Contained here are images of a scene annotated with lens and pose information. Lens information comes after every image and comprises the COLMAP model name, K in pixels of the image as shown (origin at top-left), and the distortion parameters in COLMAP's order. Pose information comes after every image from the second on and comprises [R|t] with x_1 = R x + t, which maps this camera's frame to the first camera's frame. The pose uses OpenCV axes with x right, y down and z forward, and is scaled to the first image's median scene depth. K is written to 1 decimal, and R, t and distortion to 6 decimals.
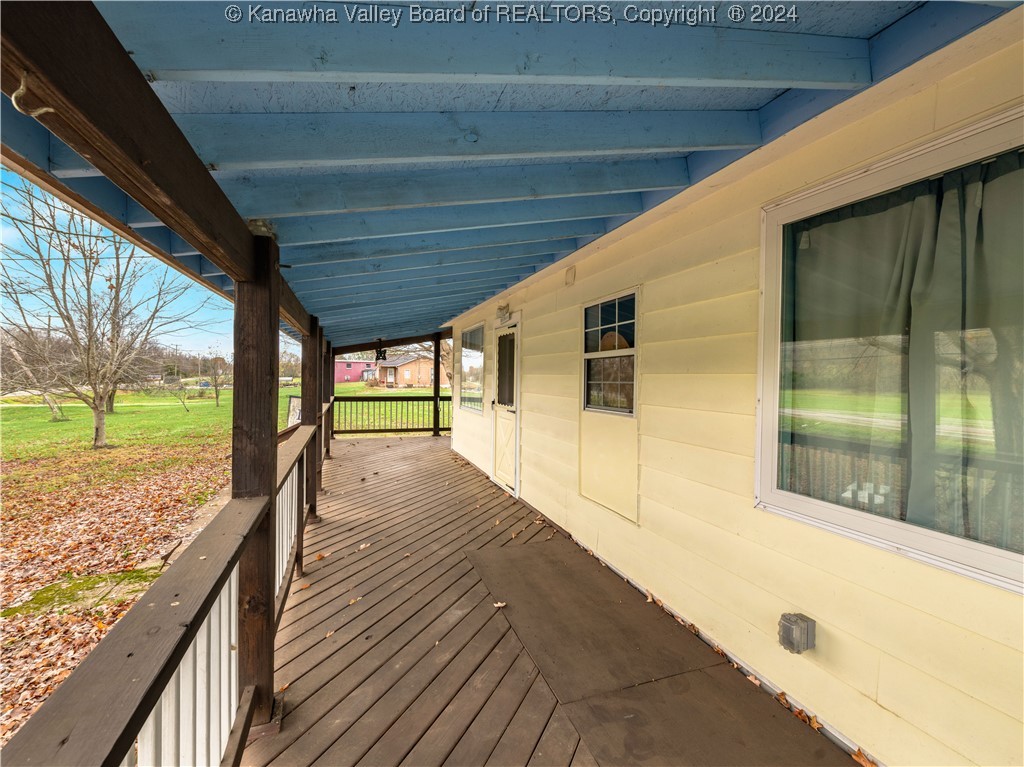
lens RADIAL K [[442.4, 0, 512.0], [0, 442.4, 383.5], [0, 0, 1]] dist [0.001168, -0.000093]
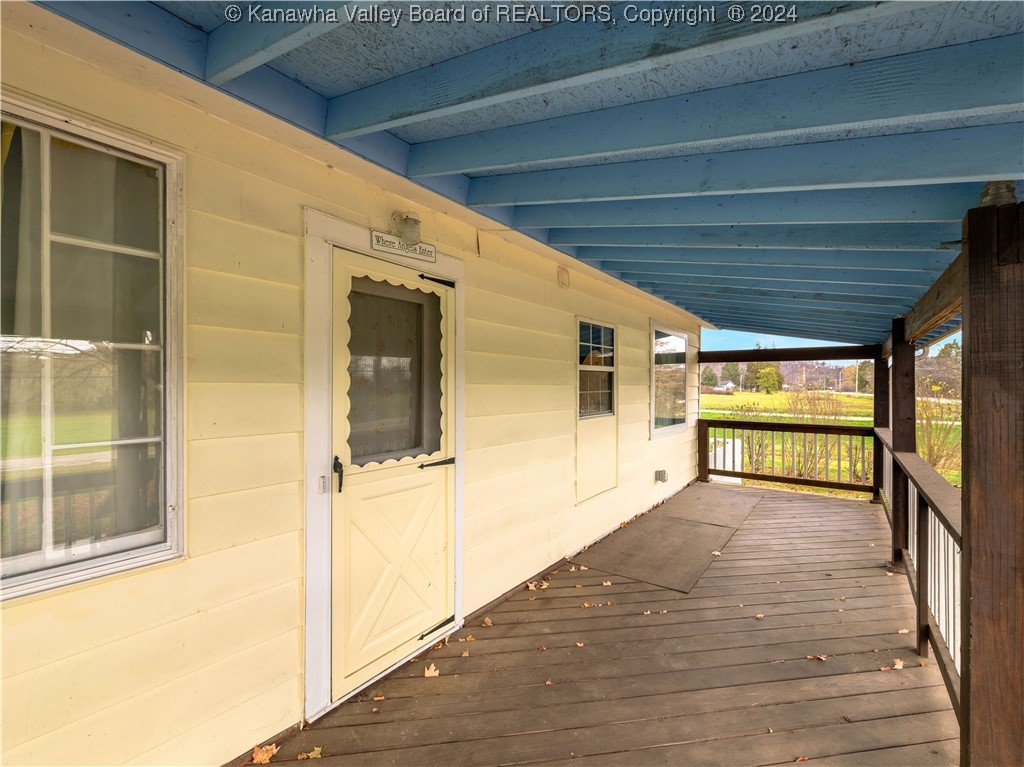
lens RADIAL K [[442.4, 0, 512.0], [0, 442.4, 383.5], [0, 0, 1]] dist [0.001168, -0.000093]
pose [[-0.545074, -0.007828, 0.838352, -0.604723], [0.004283, 0.999917, 0.012121, -0.036285], [-0.838377, 0.010197, -0.544995, 1.657849]]
